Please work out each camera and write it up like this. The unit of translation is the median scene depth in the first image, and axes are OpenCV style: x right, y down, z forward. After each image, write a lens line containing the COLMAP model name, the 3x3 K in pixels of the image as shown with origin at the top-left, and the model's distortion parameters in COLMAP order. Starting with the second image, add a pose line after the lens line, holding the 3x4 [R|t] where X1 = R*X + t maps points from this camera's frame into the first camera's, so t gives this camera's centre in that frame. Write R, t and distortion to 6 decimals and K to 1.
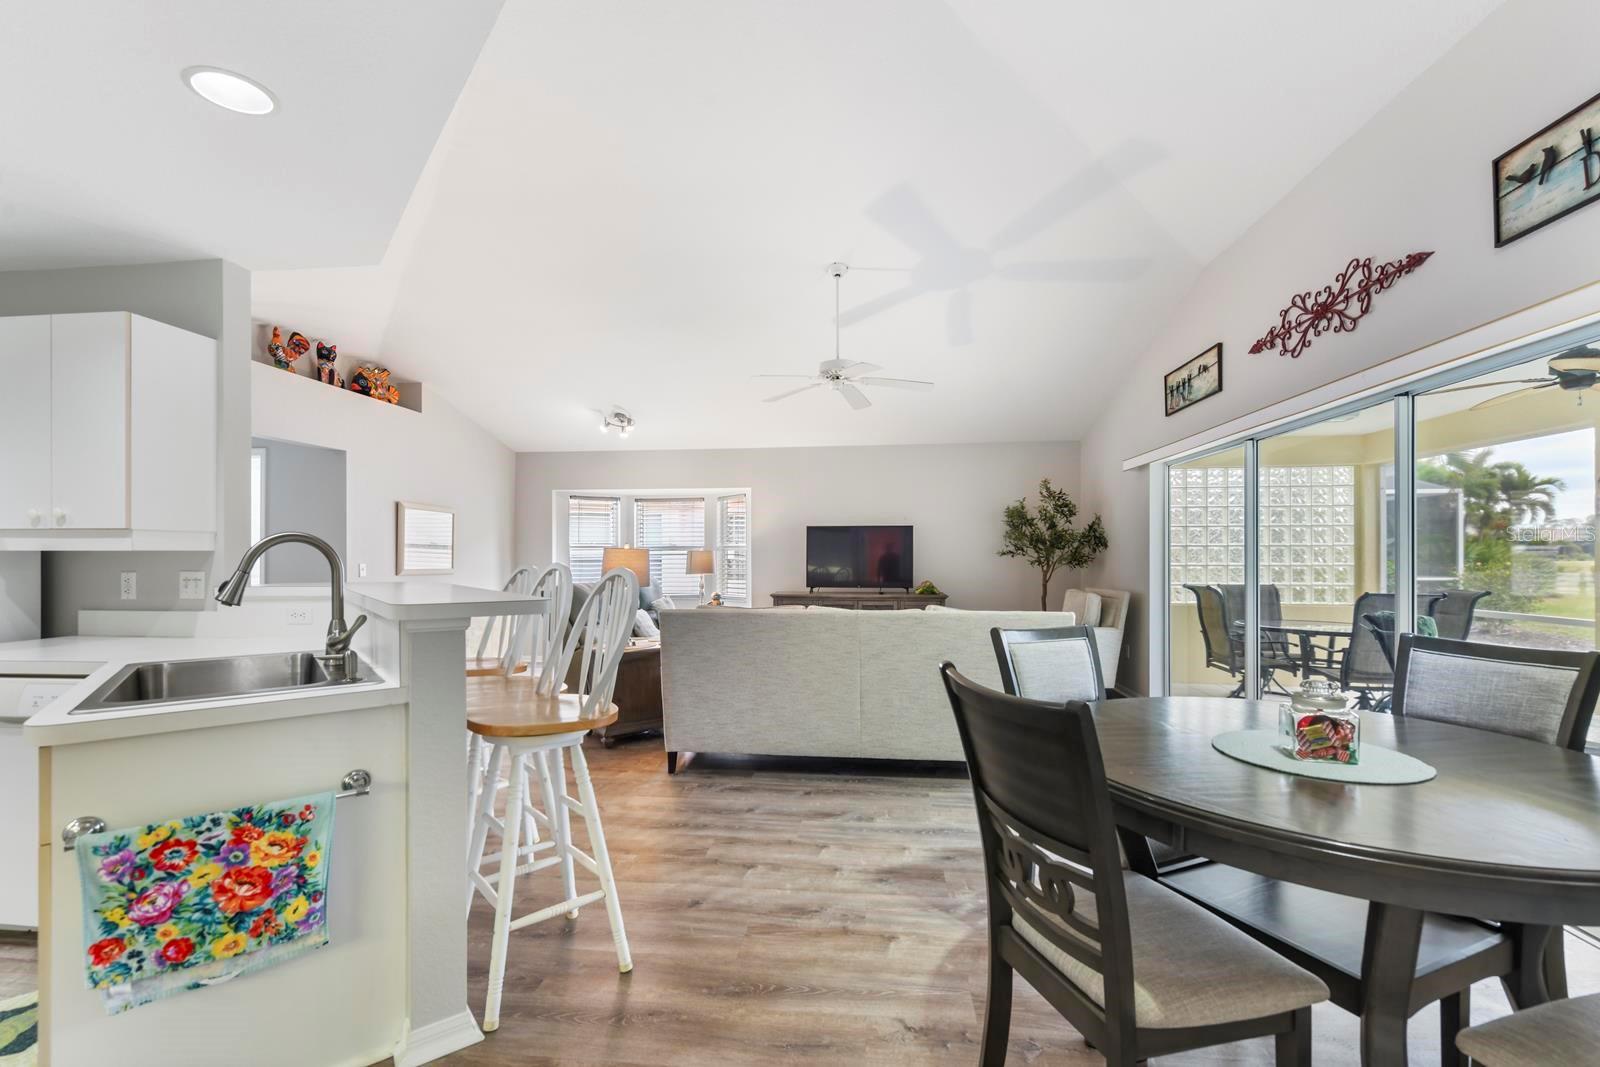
lens RADIAL K [[679.2, 0, 799.2], [0, 679.2, 554.0], [0, 0, 1]] dist [0.008375, -0.003361]
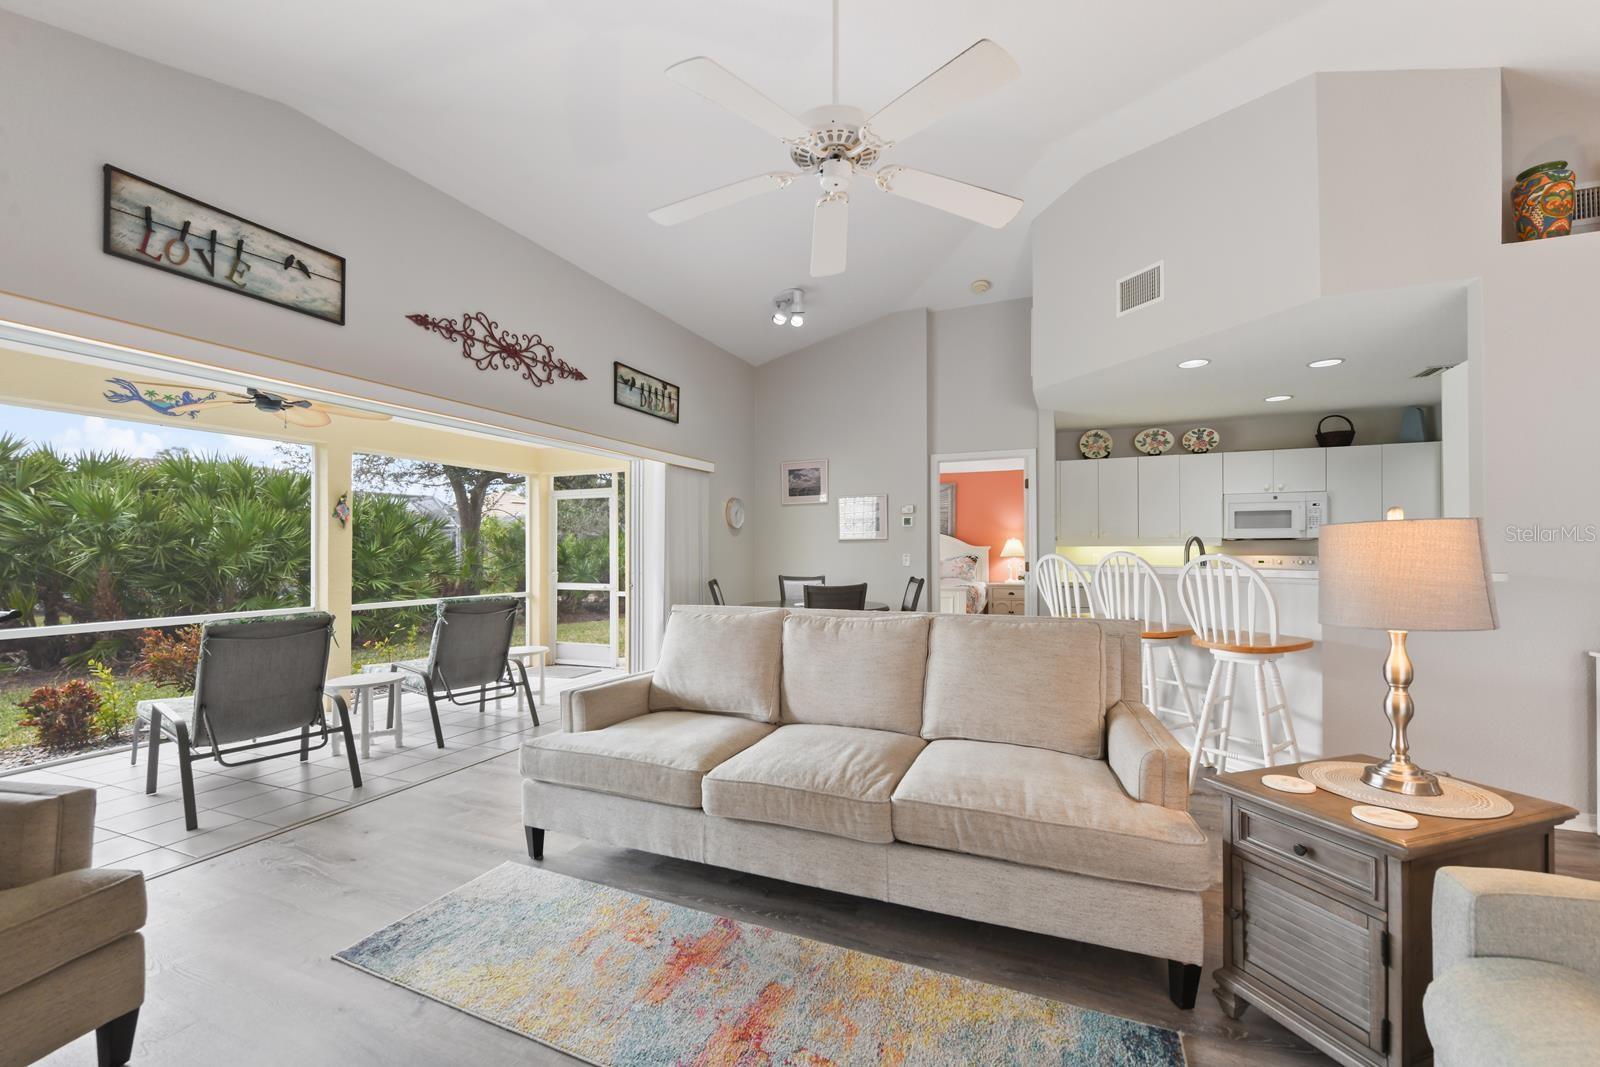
lens RADIAL K [[660.9, 0, 799.6], [0, 660.9, 546.7], [0, 0, 1]] dist [0.005409, -0.003182]
pose [[-0.959014, 0.006540, 0.283283, -0.071183], [0.004141, 0.999950, -0.009068, 0.009922], [-0.283328, -0.007524, -0.958994, 2.113047]]
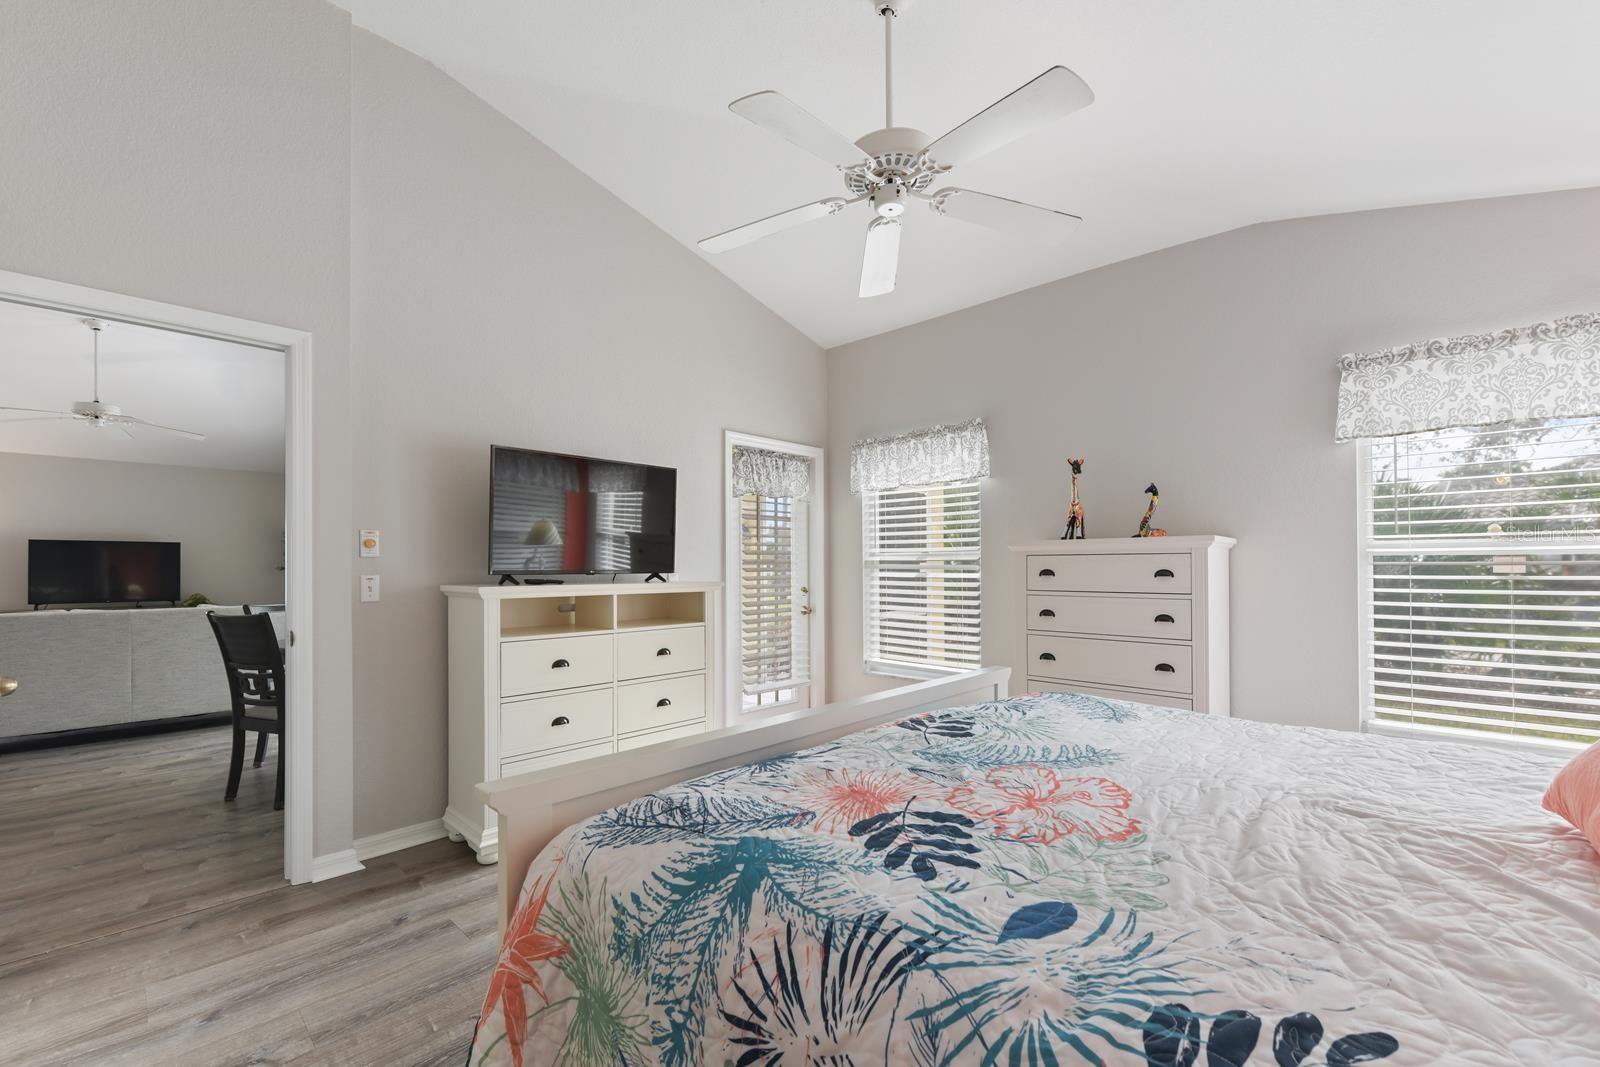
lens RADIAL K [[663.7, 0, 799.6], [0, 663.7, 563.0], [0, 0, 1]] dist [0.002116, -0.000057]
pose [[0.604118, 0.001879, 0.796893, -0.182315], [0.005998, 0.999958, -0.006905, 0.010650], [-0.796872, 0.008951, 0.604082, -0.955162]]
